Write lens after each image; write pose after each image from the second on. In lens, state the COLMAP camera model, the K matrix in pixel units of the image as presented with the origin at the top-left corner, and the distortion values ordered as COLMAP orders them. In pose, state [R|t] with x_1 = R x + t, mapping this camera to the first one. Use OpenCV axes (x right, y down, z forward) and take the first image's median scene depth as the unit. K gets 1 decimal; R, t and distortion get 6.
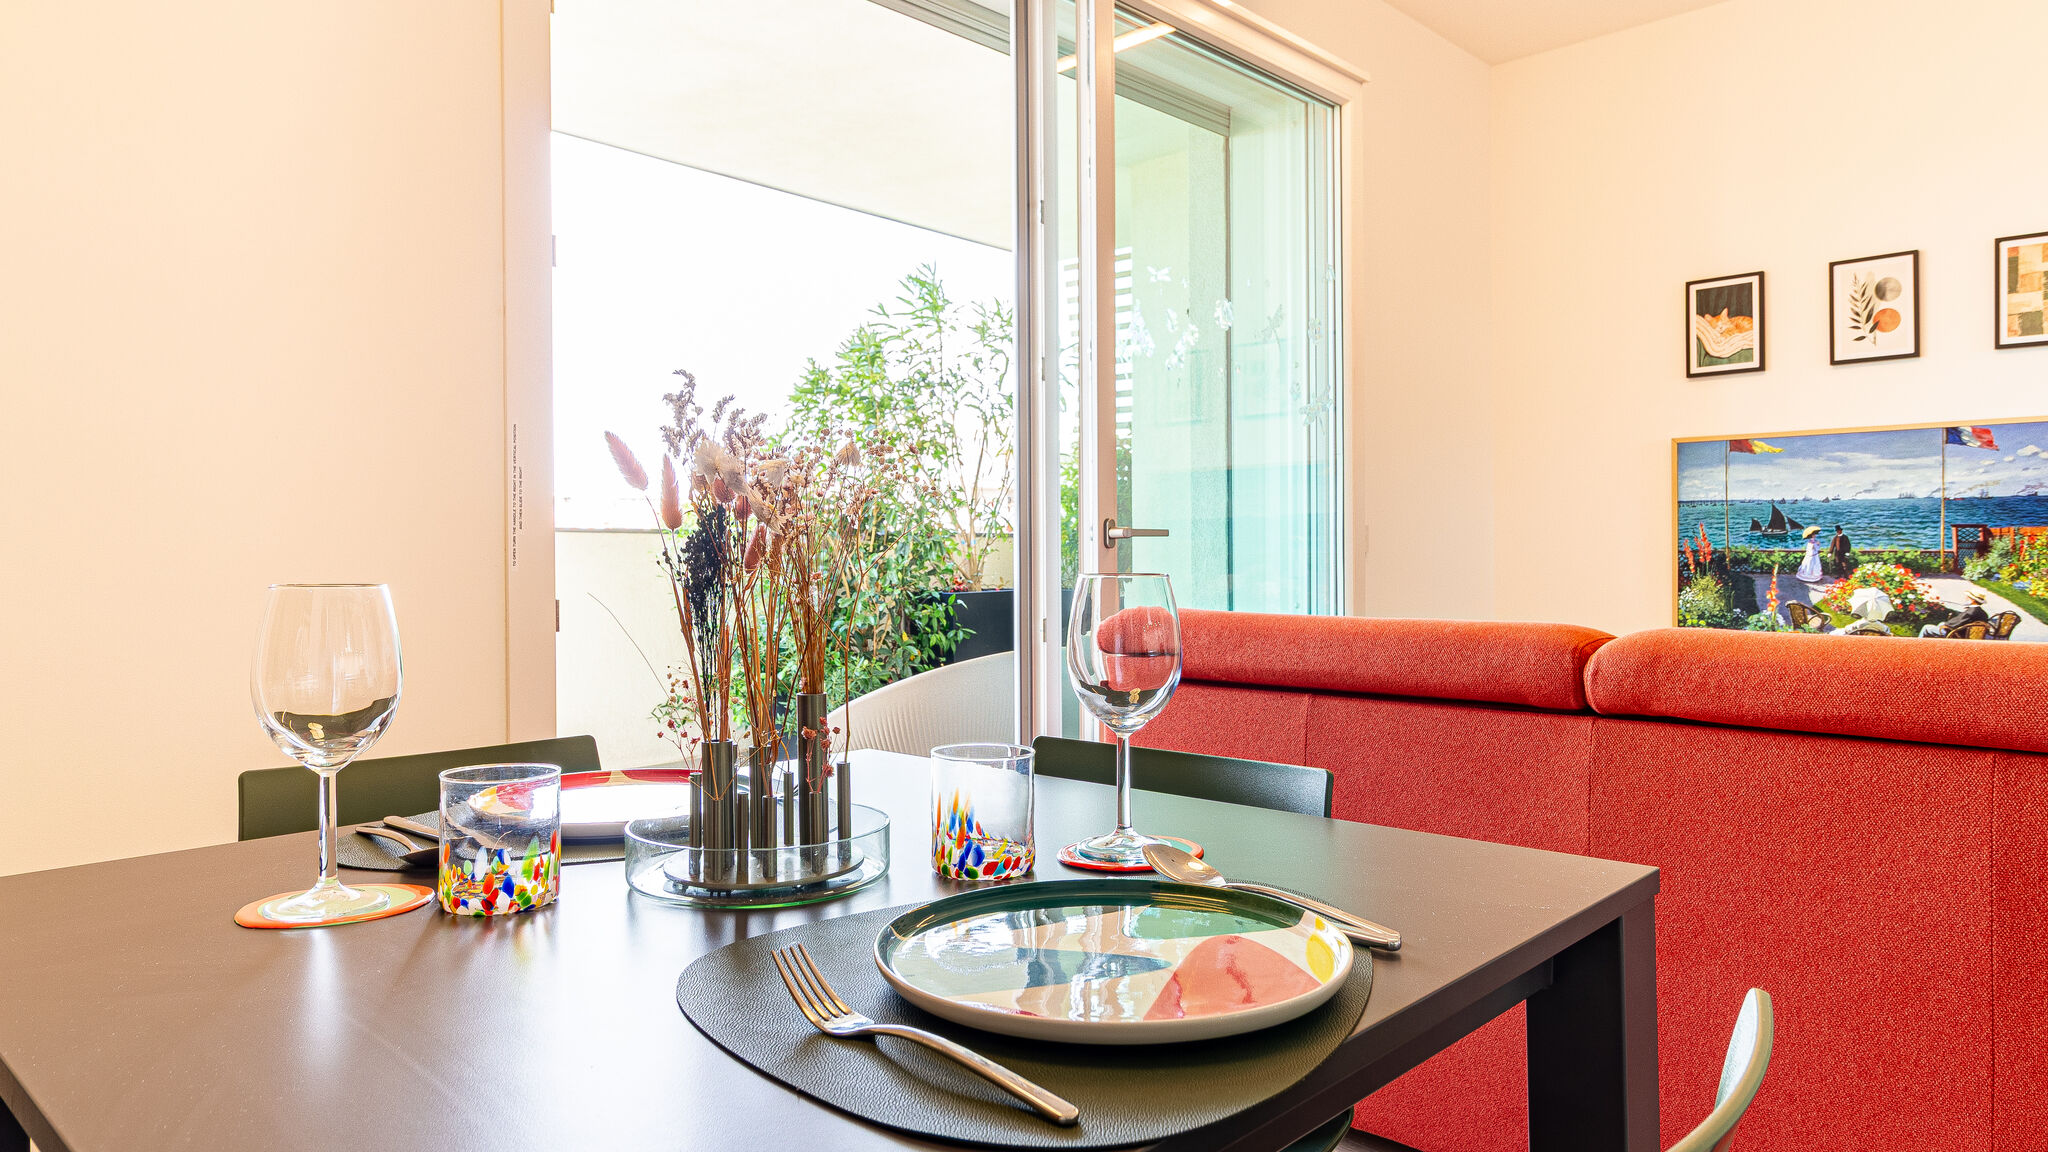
lens RADIAL K [[1305.4, 0, 1023.8], [0, 1305.4, 560.6], [0, 0, 1]] dist [0.009227, -0.002940]
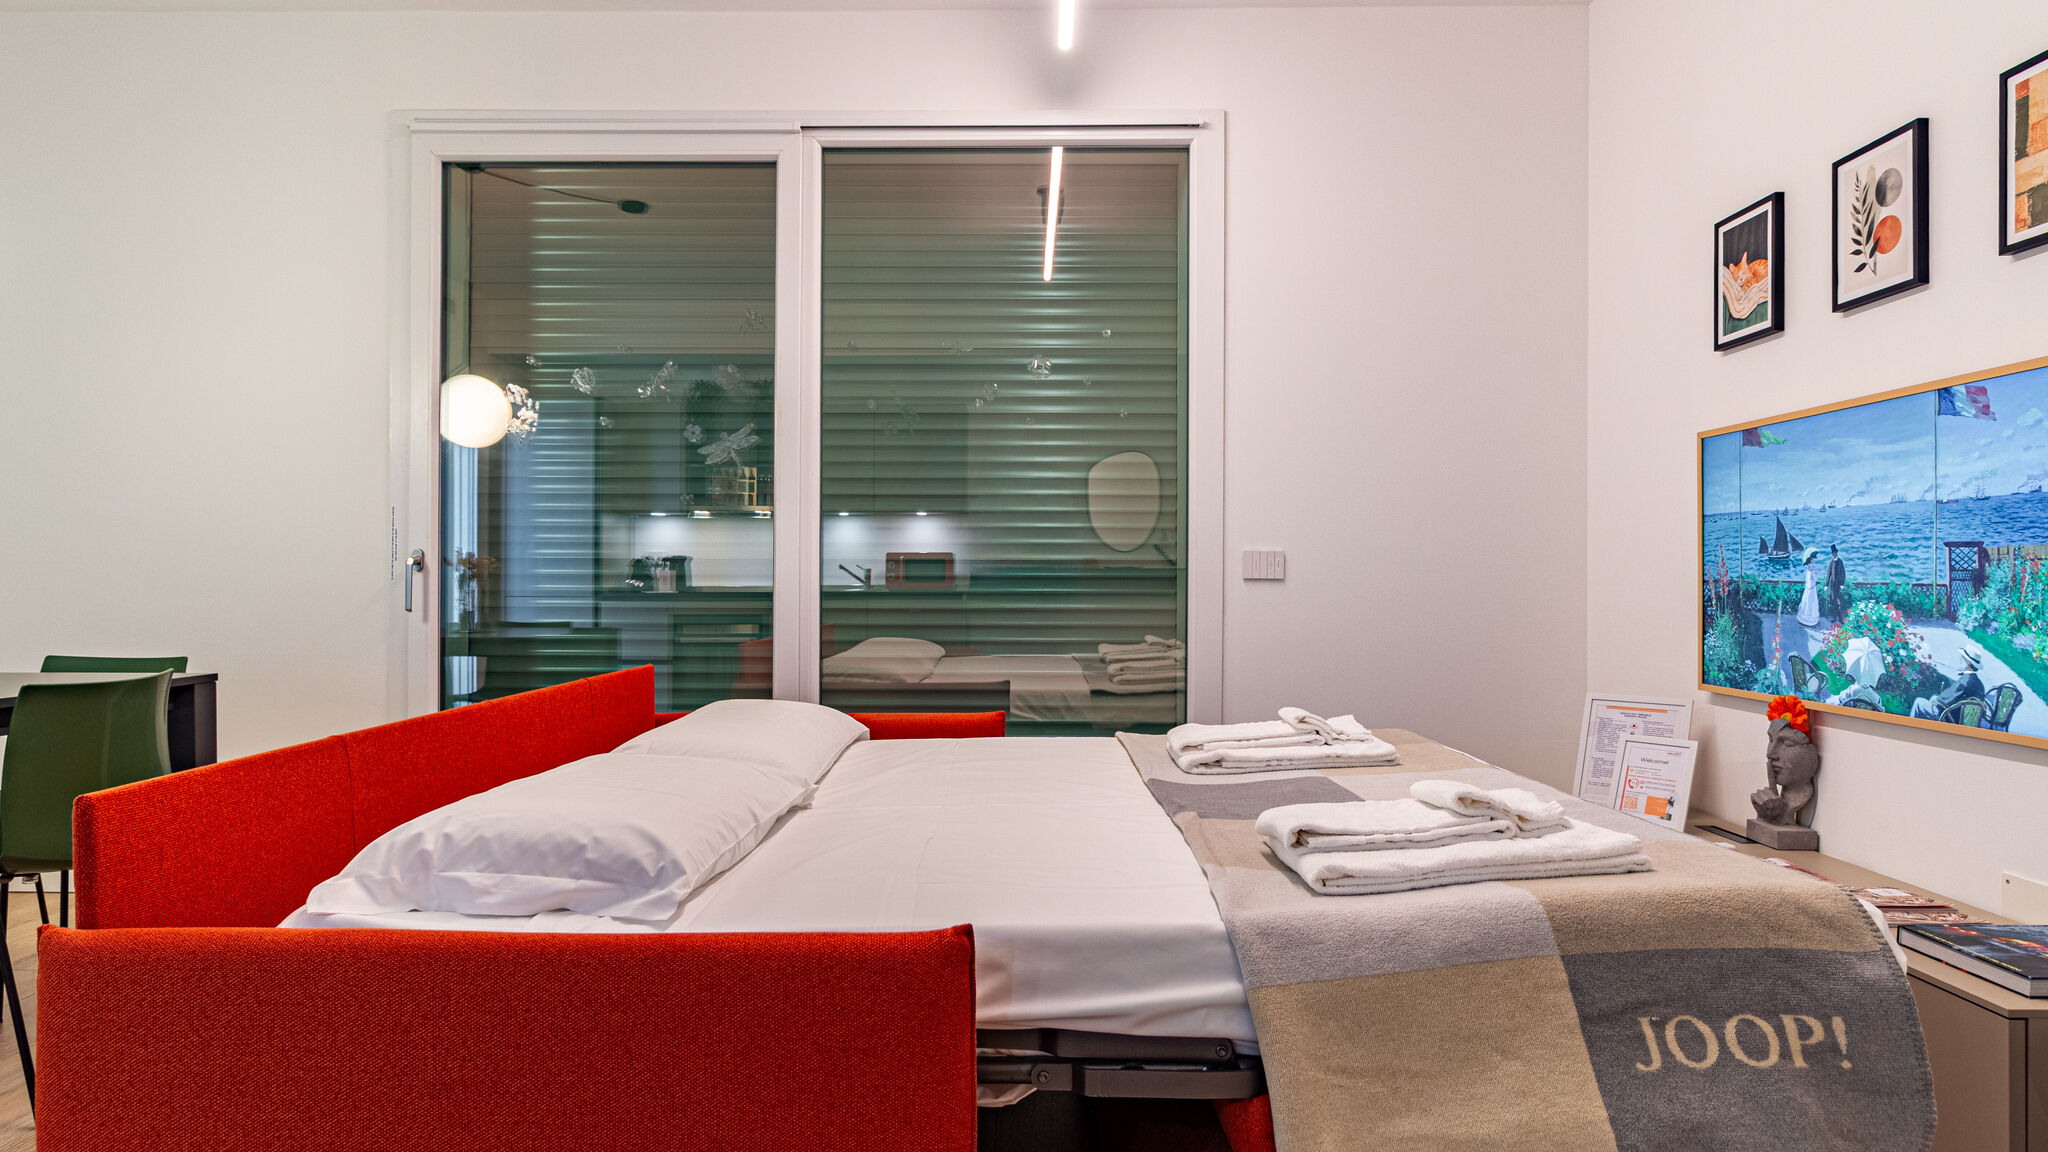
lens RADIAL K [[1108.1, 0, 1061.2], [0, 1108.1, 585.4], [0, 0, 1]] dist [0.002617, -0.006836]
pose [[0.687613, 0.013788, -0.725946, 0.770076], [-0.012926, 0.999894, 0.006748, -0.004413], [0.725962, 0.004743, 0.687718, 0.308859]]
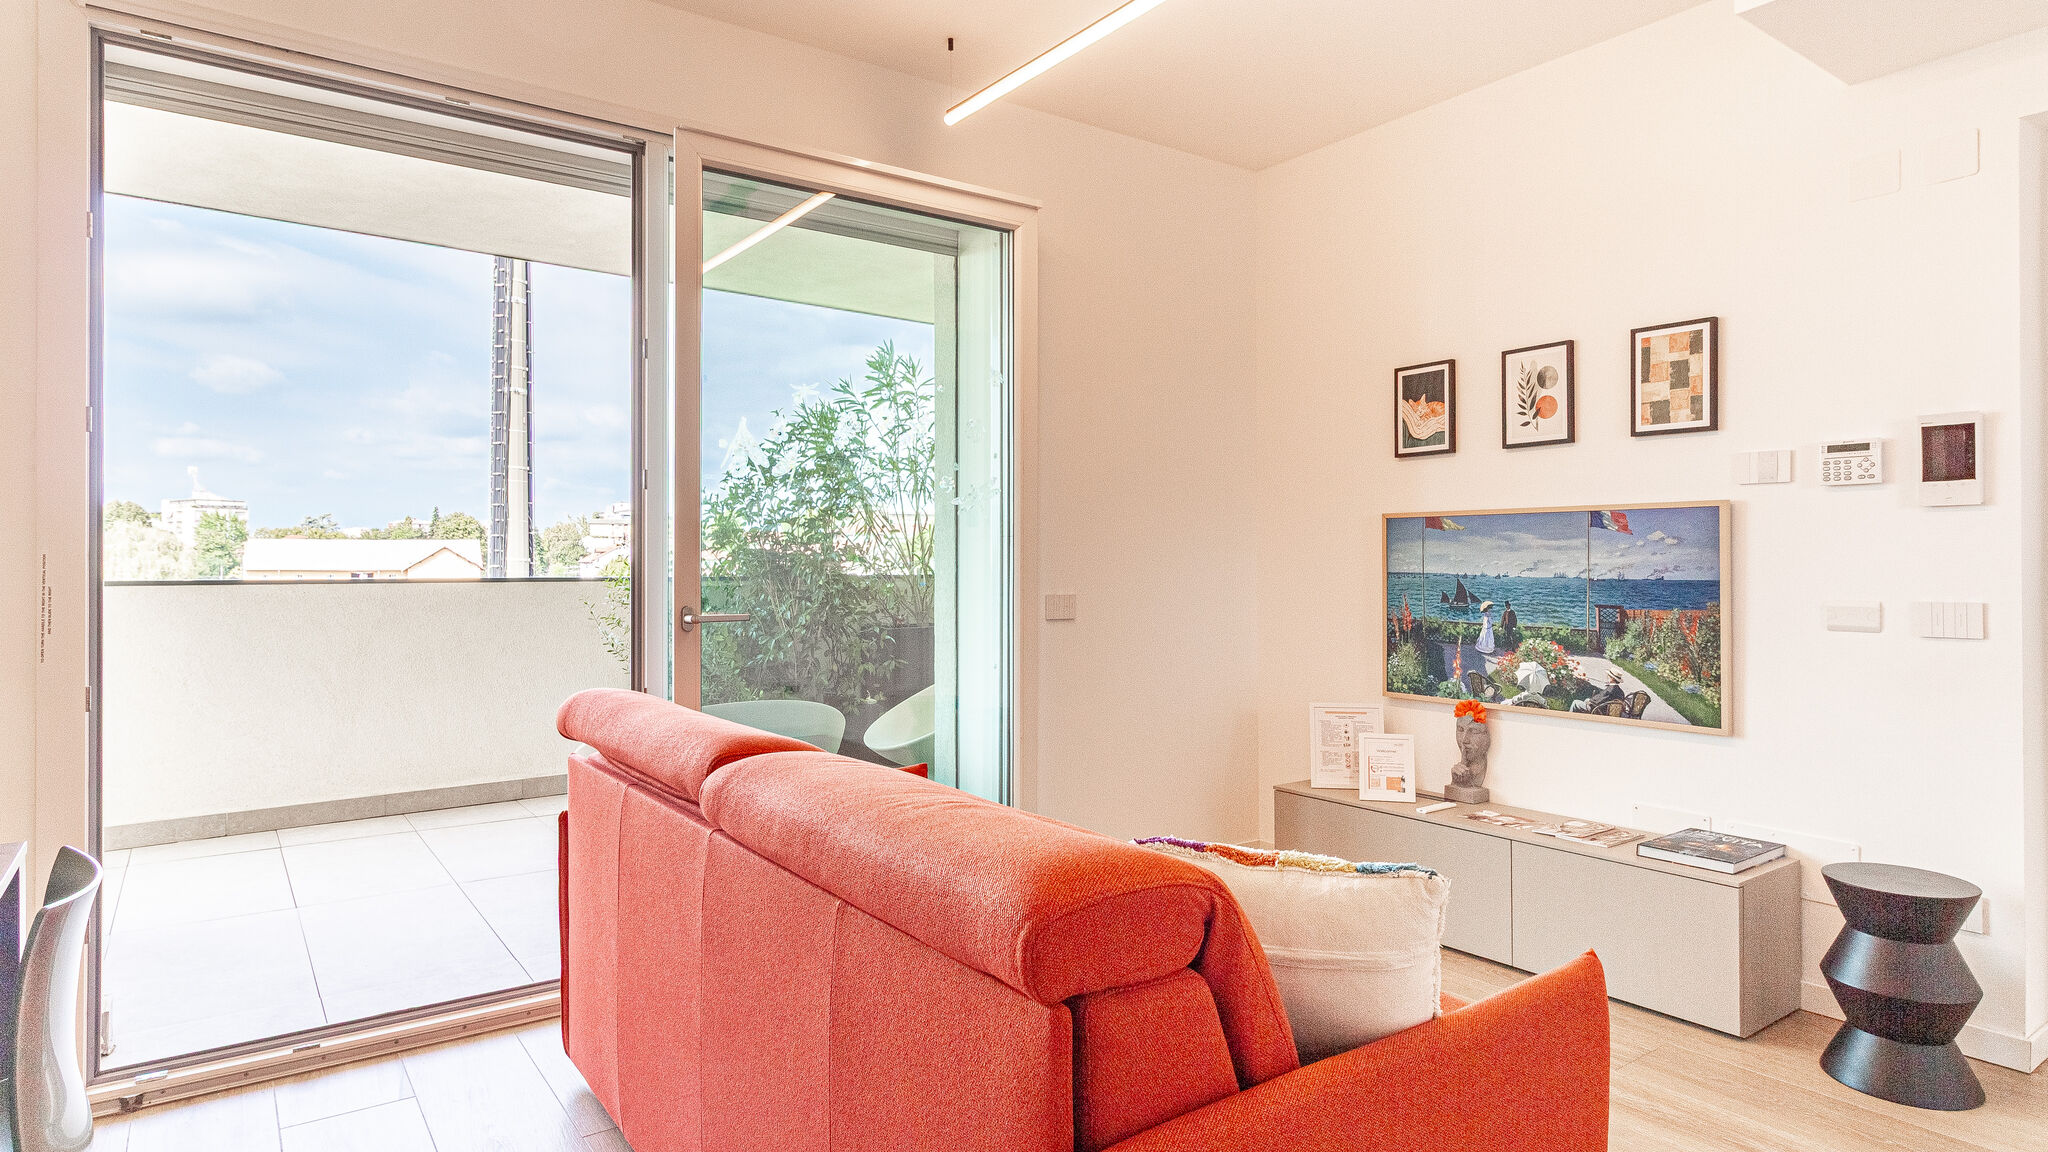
lens RADIAL K [[1108.1, 0, 1057.5], [0, 1108.1, 558.1], [0, 0, 1]] dist [0.002617, -0.006836]
pose [[0.985212, 0.008724, -0.171120, 0.420626], [-0.010631, 0.999891, -0.010228, -0.048768], [0.171012, 0.011896, 0.985197, 0.060269]]
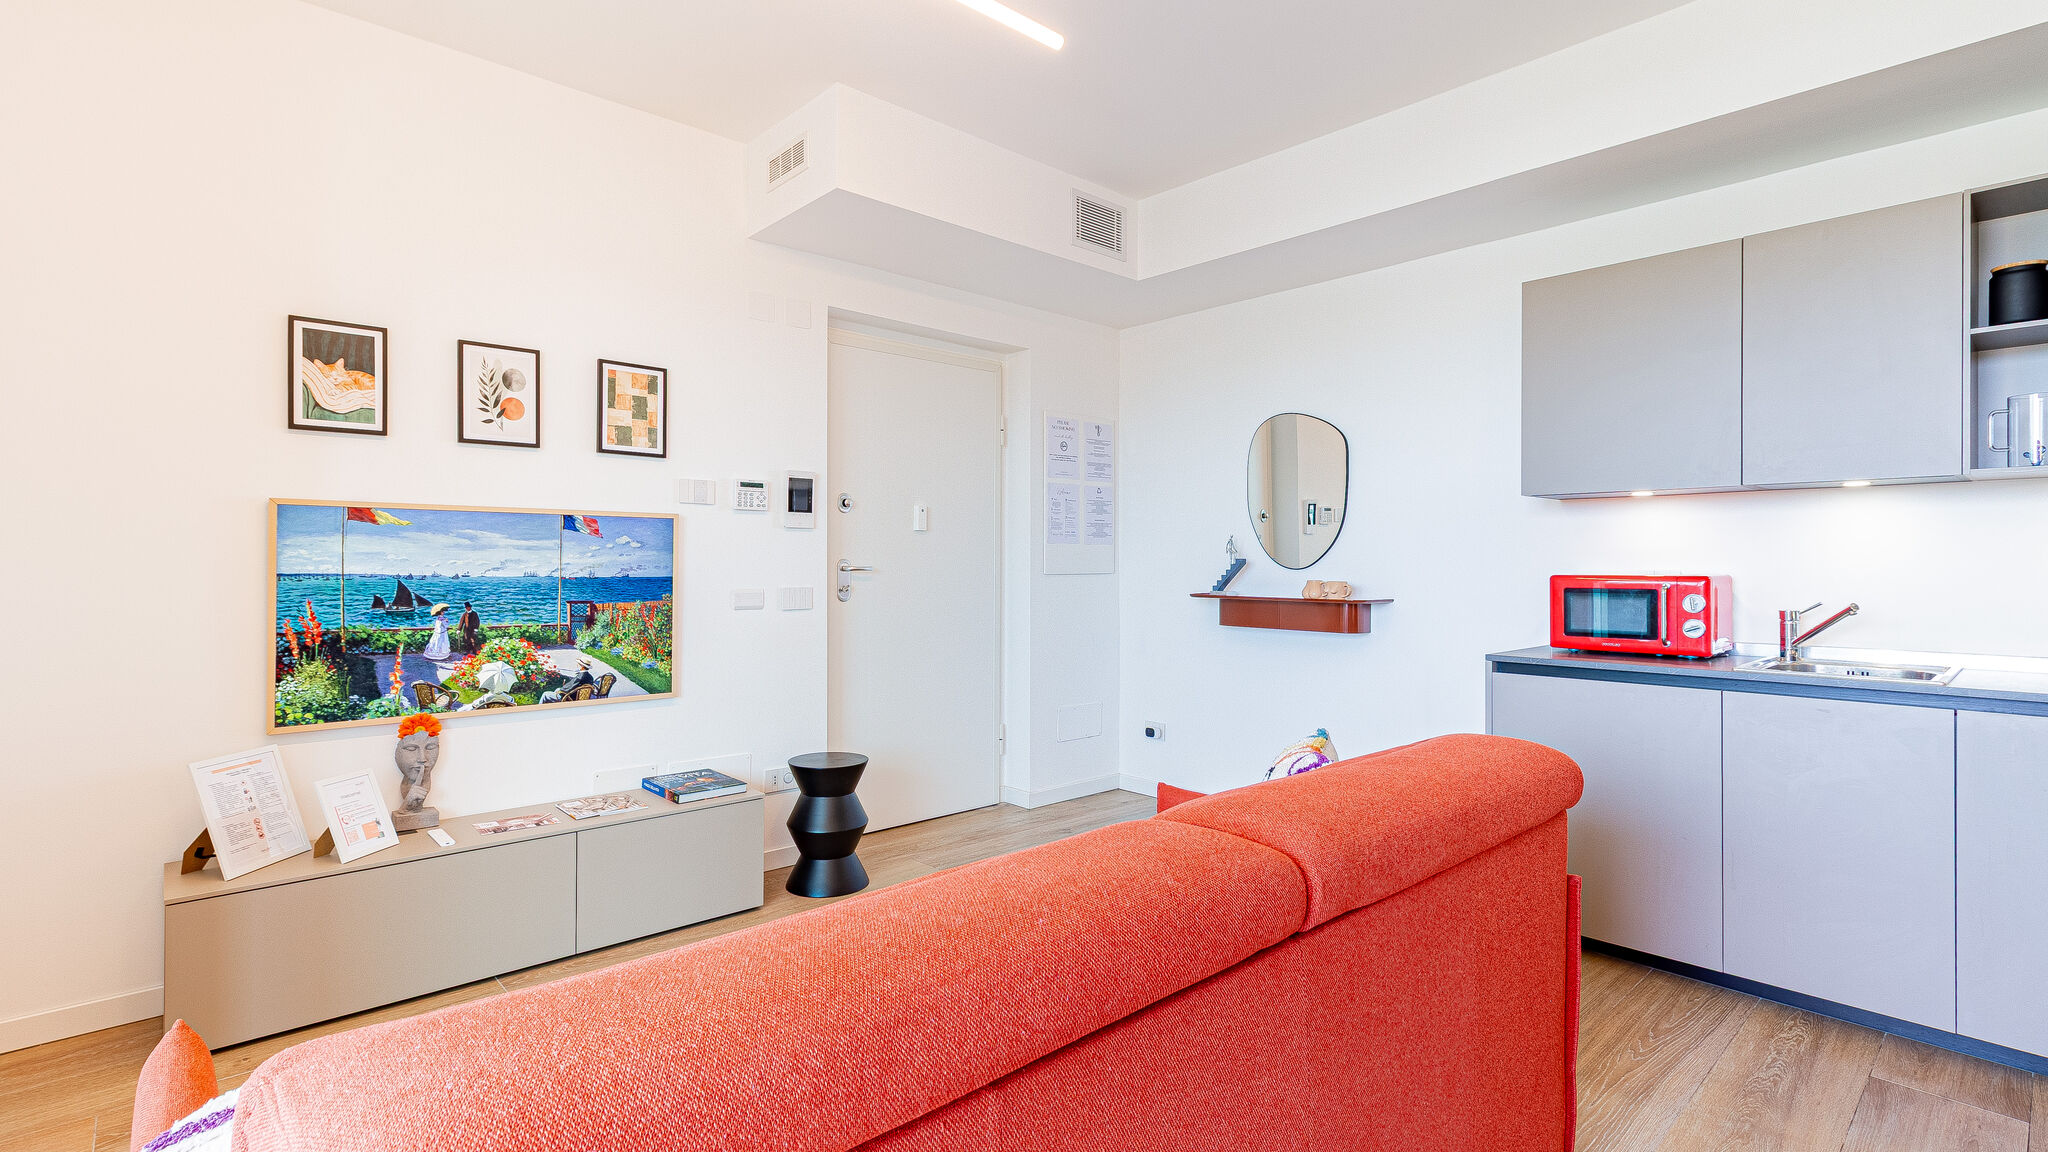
lens RADIAL K [[948.6, 0, 1050.6], [0, 948.6, 558.9], [0, 0, 1]] dist [0.017830, -0.000696]
pose [[0.068705, 0.017070, 0.997491, -0.081685], [0.005010, 0.999835, -0.017455, -0.045273], [-0.997624, 0.006197, 0.068609, 0.504751]]
